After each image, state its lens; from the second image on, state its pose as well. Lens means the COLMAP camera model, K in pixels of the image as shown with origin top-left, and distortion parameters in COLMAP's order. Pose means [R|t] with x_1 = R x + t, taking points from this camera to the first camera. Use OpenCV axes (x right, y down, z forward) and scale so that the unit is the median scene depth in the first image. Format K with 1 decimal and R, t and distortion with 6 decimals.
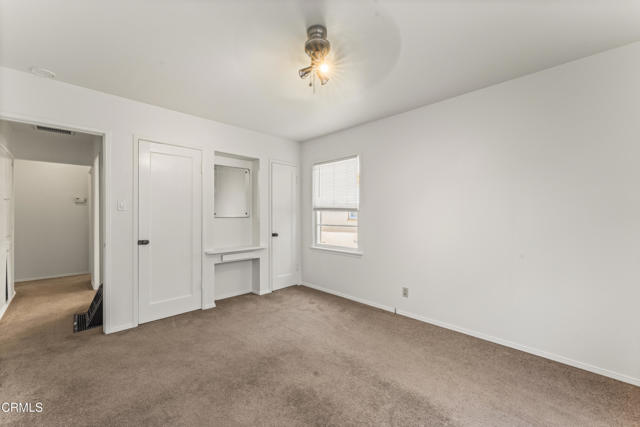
lens RADIAL K [[254.3, 0, 317.3], [0, 254.3, 212.9], [0, 0, 1]] dist [-0.000079, 0.000008]
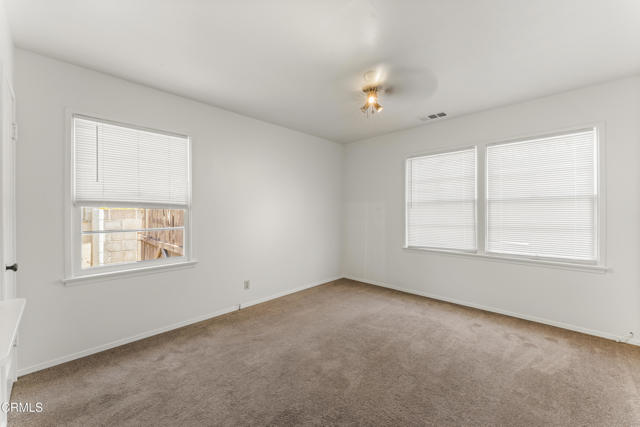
lens RADIAL K [[254.3, 0, 317.3], [0, 254.3, 212.9], [0, 0, 1]] dist [-0.000079, 0.000008]
pose [[-0.030287, -0.004367, 0.999532, -0.711532], [-0.003892, 0.999983, 0.004251, 0.001955], [-0.999534, -0.003761, -0.030304, 0.712472]]
